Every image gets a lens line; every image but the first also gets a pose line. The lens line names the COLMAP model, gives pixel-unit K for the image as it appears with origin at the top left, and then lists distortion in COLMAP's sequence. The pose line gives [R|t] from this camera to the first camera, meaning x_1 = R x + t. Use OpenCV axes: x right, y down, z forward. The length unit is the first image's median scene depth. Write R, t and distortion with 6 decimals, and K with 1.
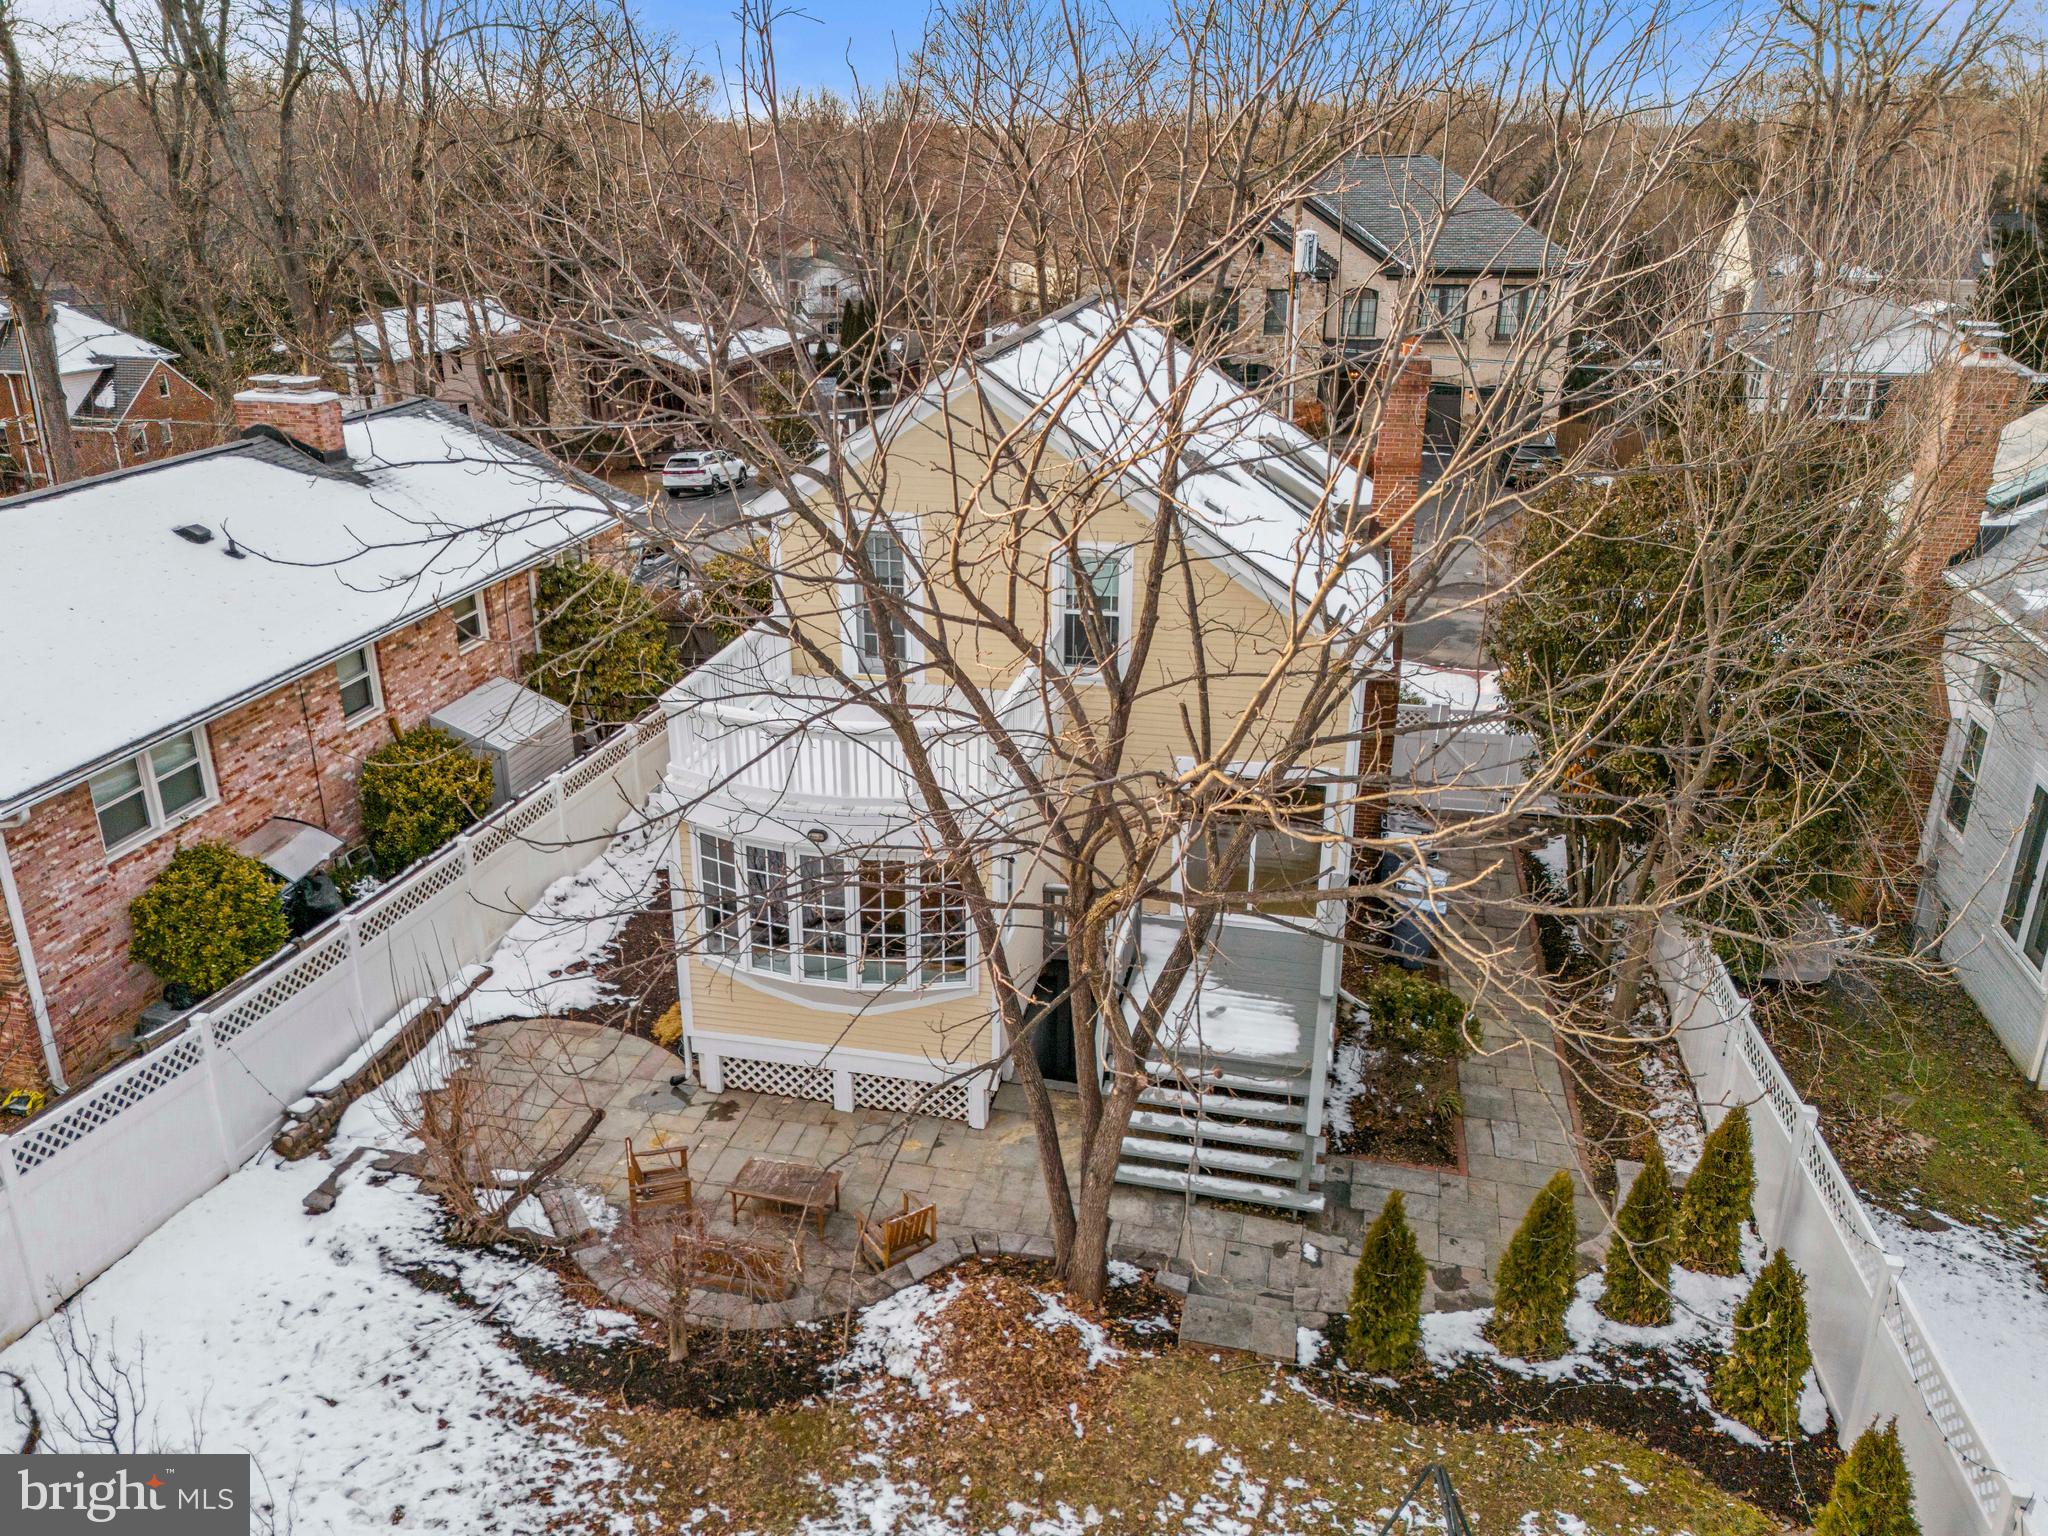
lens RADIAL K [[1435.9, 0, 1024.0], [0, 1435.9, 768.0], [0, 0, 1]] dist [0.041870, -0.004944]
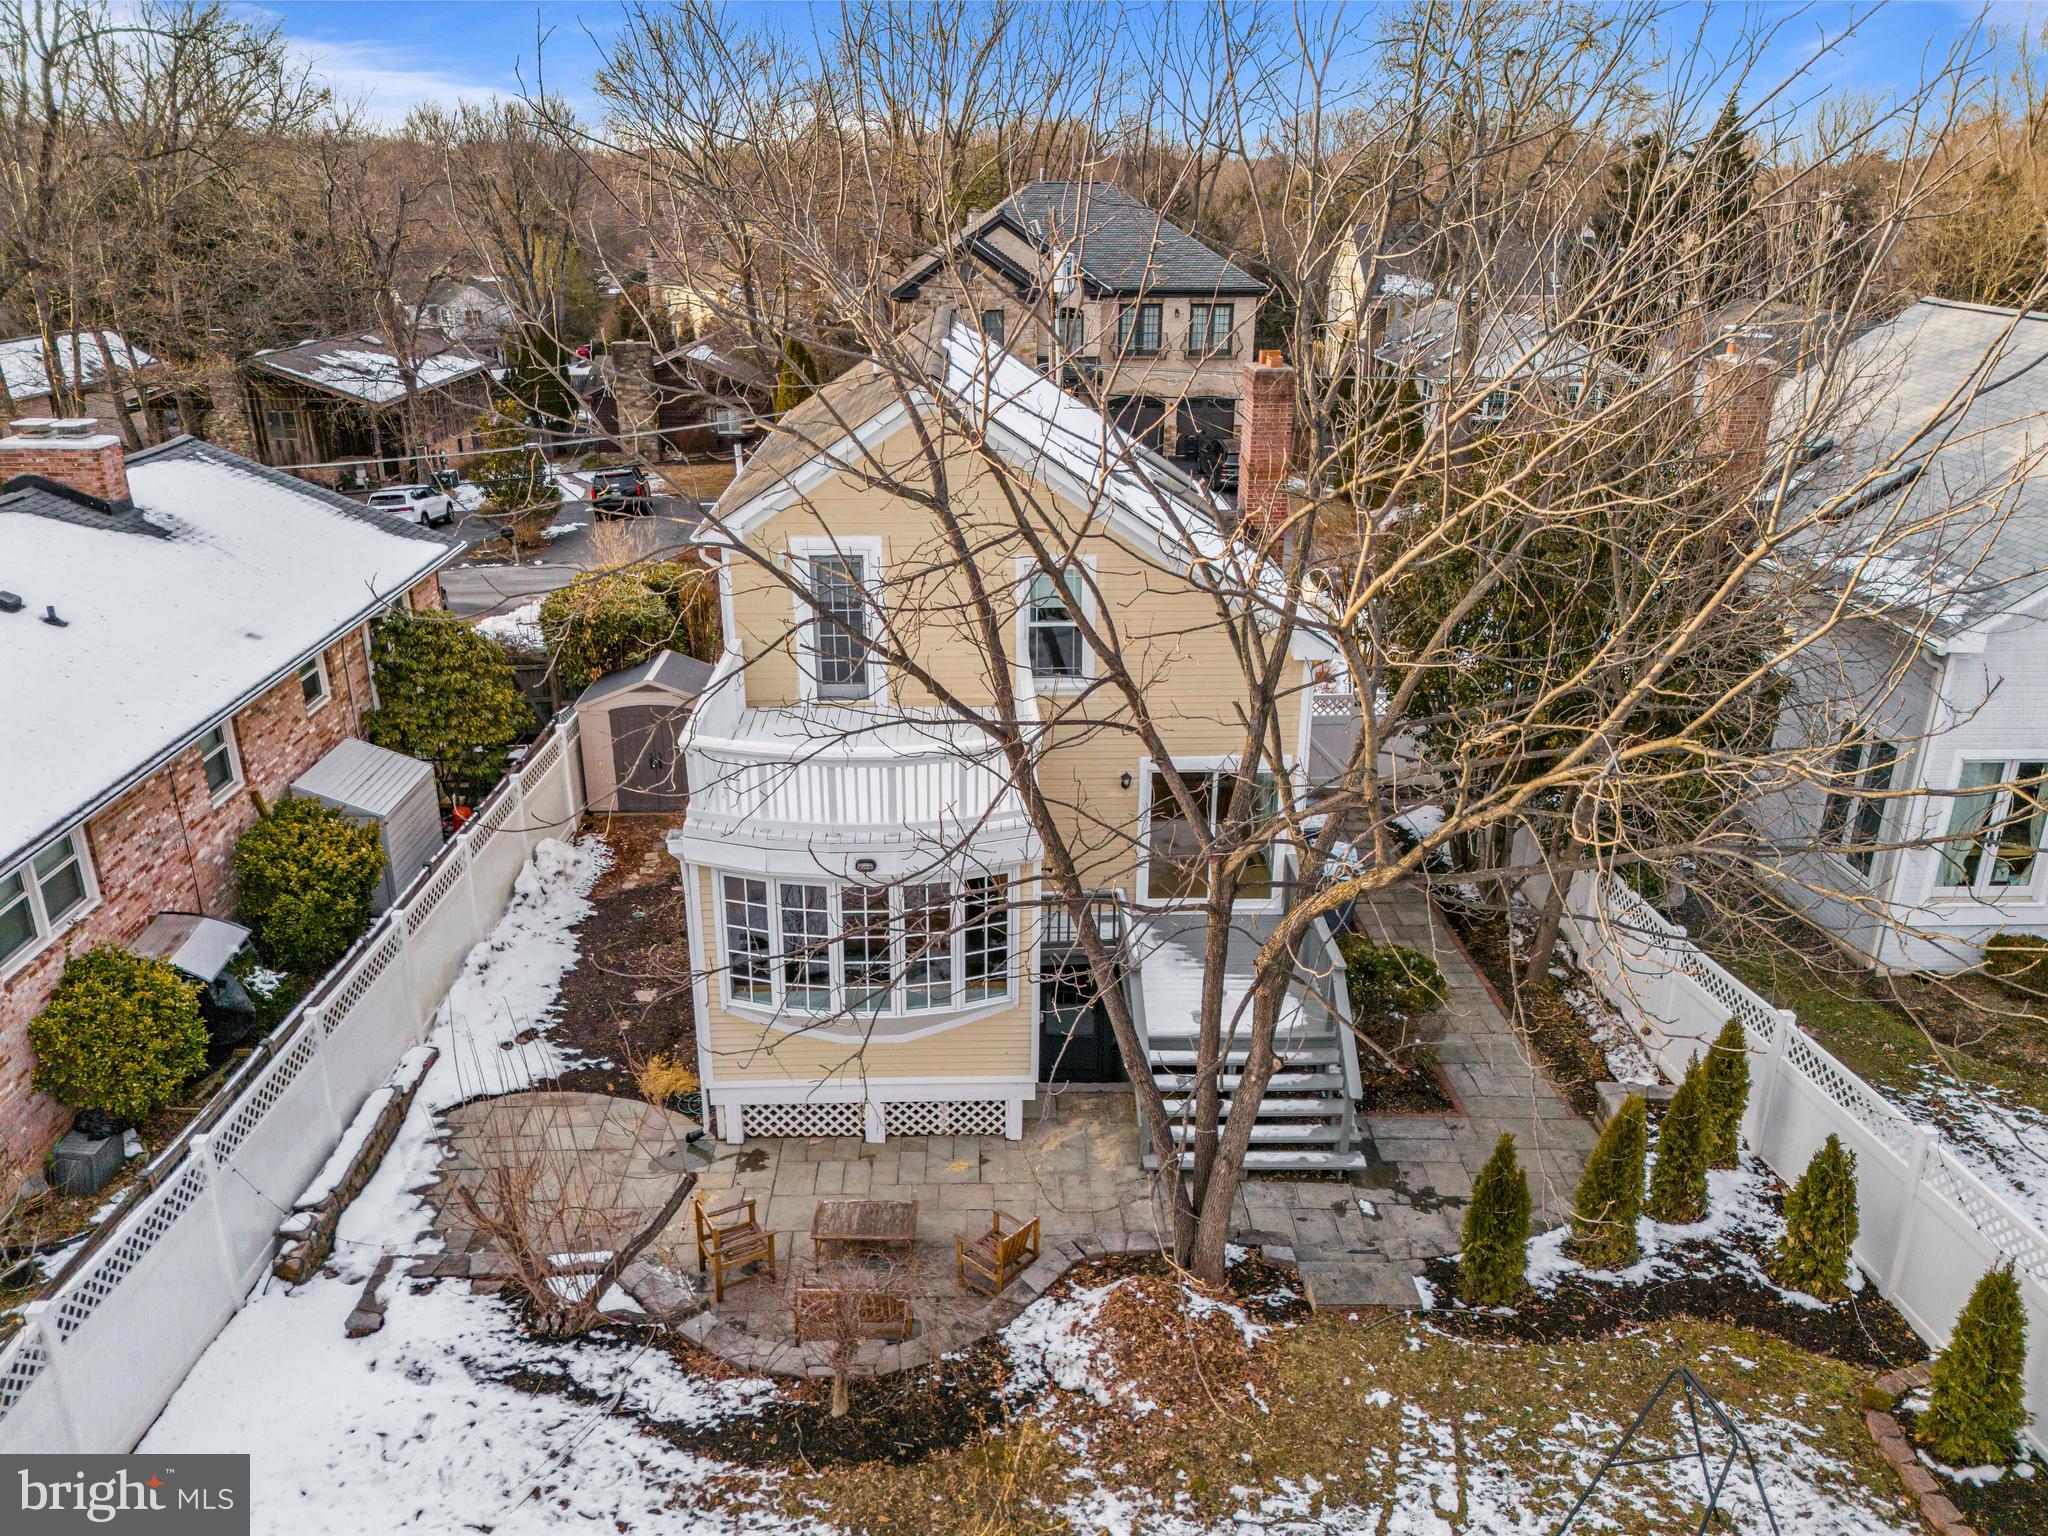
lens RADIAL K [[1414.4, 0, 1024.0], [0, 1414.4, 768.0], [0, 0, 1]] dist [0.038608, -0.000611]
pose [[0.971123, -0.087027, 0.222142, -0.262325], [0.088972, 0.996033, 0.001255, -0.011528], [-0.221370, 0.018545, 0.975013, 0.029490]]
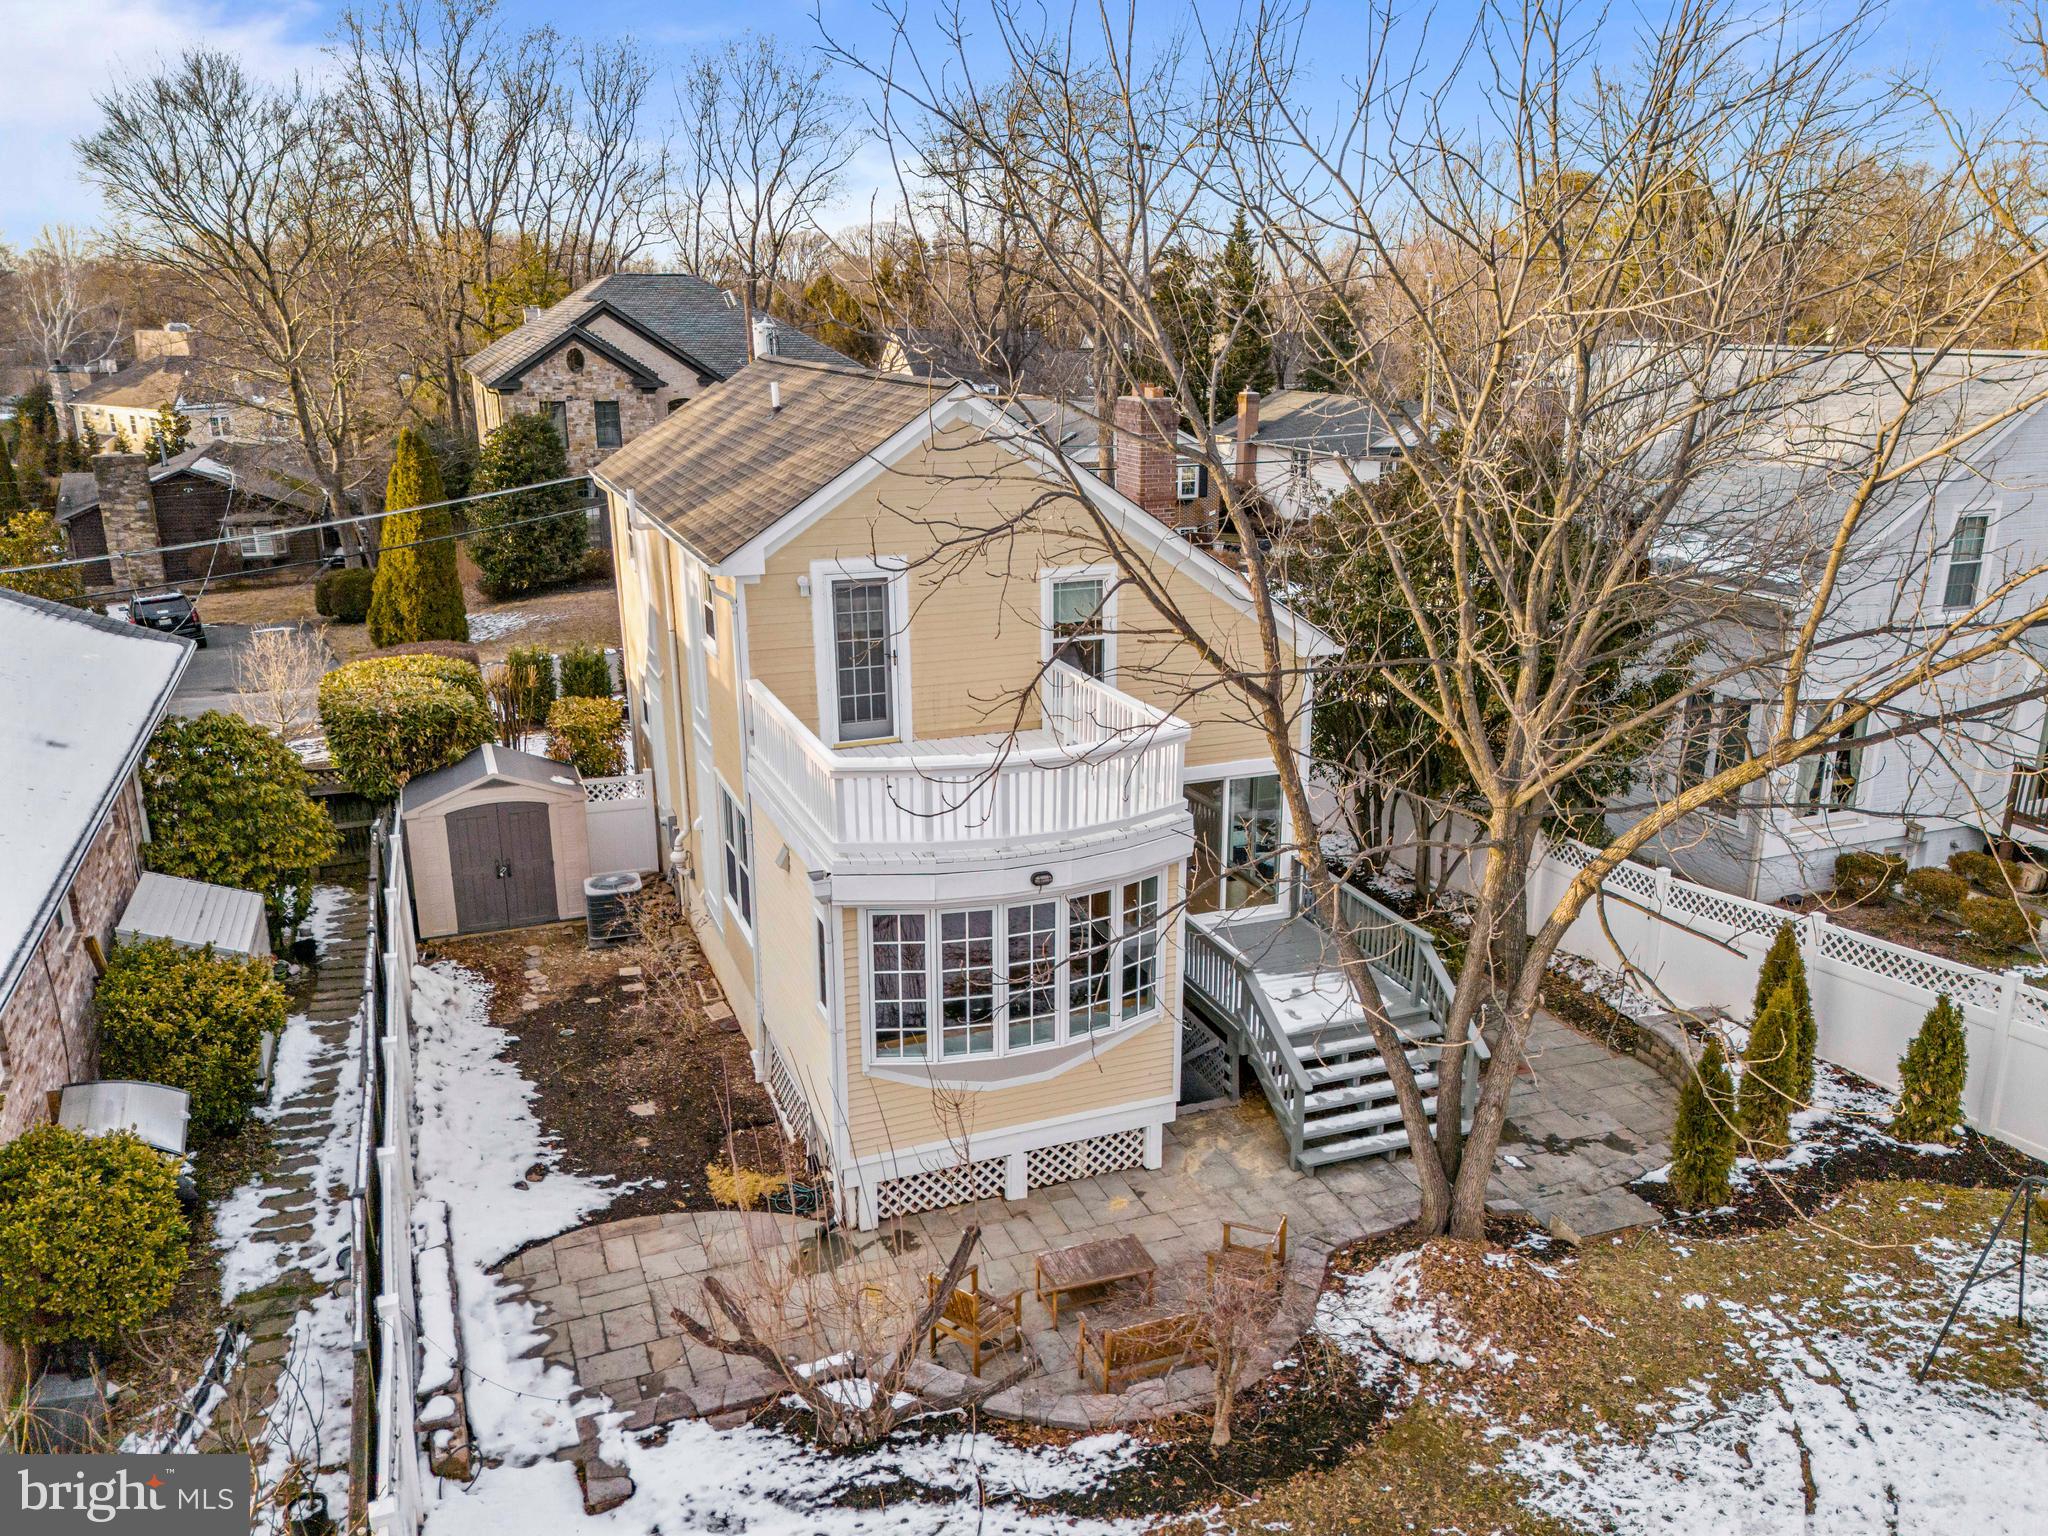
lens RADIAL K [[1482.8, 0, 1030.8], [0, 1482.8, 781.5], [0, 0, 1]] dist [0.037515, -0.000798]
pose [[0.837267, -0.164958, 0.521318, -0.667126], [0.209347, 0.977471, -0.026927, 0.011611], [-0.505131, 0.131682, 0.852938, 0.201076]]
